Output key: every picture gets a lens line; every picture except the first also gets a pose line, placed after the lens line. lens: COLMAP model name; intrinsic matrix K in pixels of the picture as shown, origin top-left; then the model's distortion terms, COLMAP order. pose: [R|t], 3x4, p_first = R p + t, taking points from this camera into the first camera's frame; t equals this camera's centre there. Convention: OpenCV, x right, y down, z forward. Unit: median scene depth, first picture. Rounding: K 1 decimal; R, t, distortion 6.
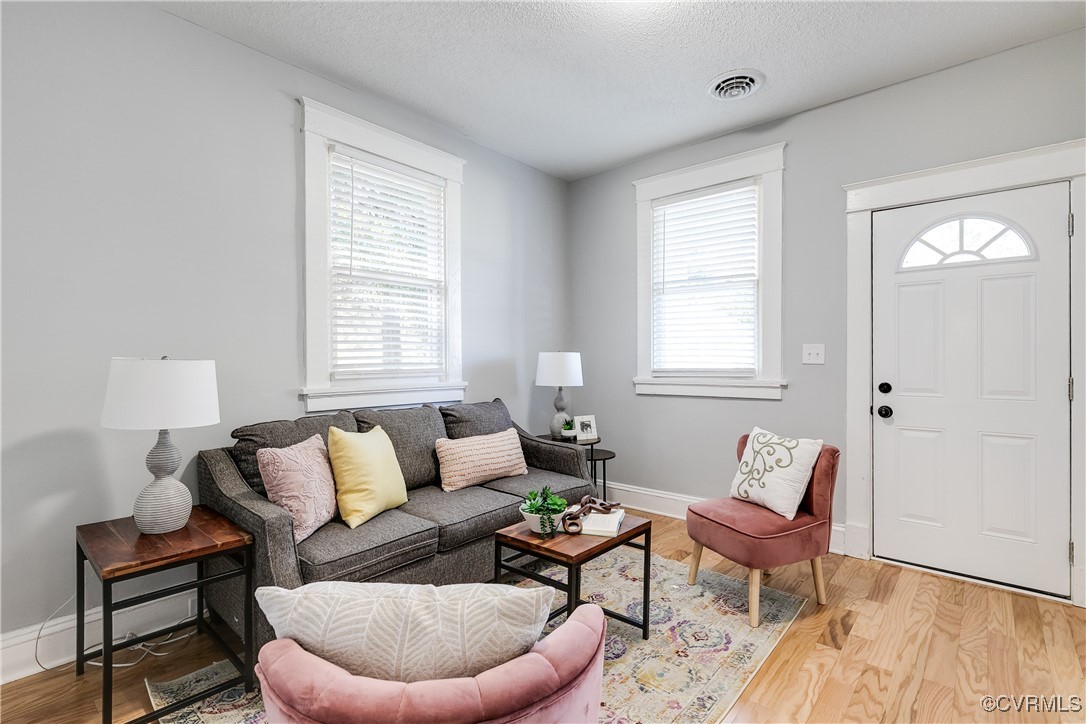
lens RADIAL K [[515.3, 0, 543.0], [0, 515.3, 362.0], [0, 0, 1]] dist [-0.005094, -0.000272]
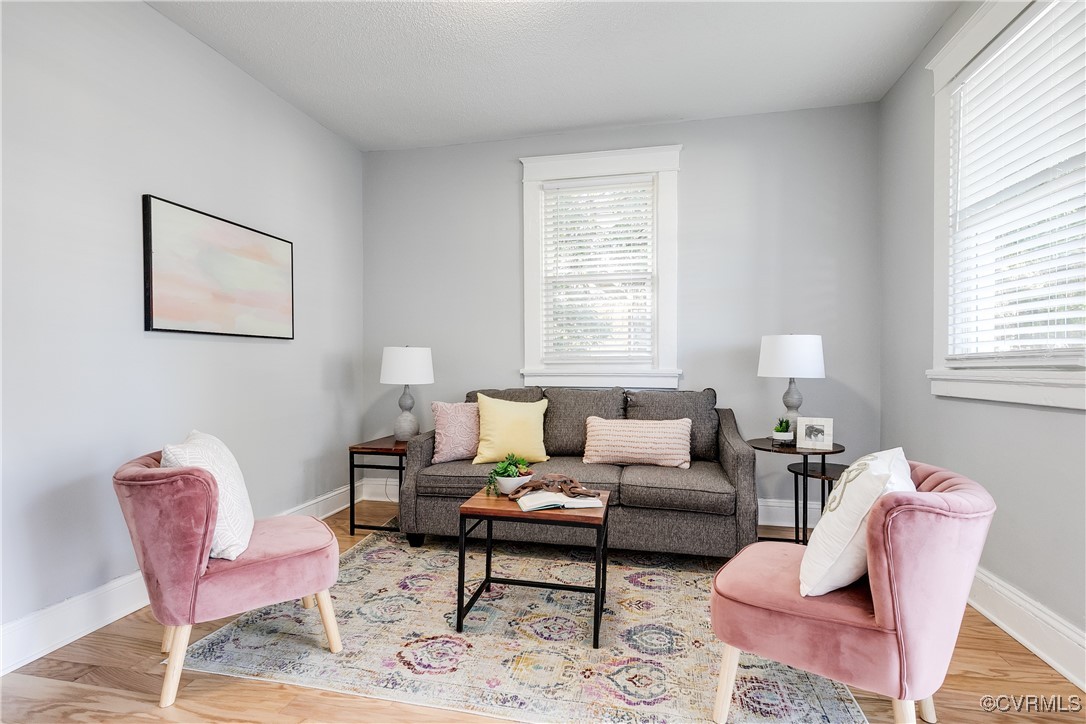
lens RADIAL K [[497.1, 0, 541.9], [0, 497.1, 366.4], [0, 0, 1]] dist [0.017174, -0.000353]
pose [[0.483530, 0.009193, -0.875280, 0.577406], [-0.002165, 0.999954, 0.009307, 0.024355], [0.875325, -0.002605, 0.483528, 0.312649]]
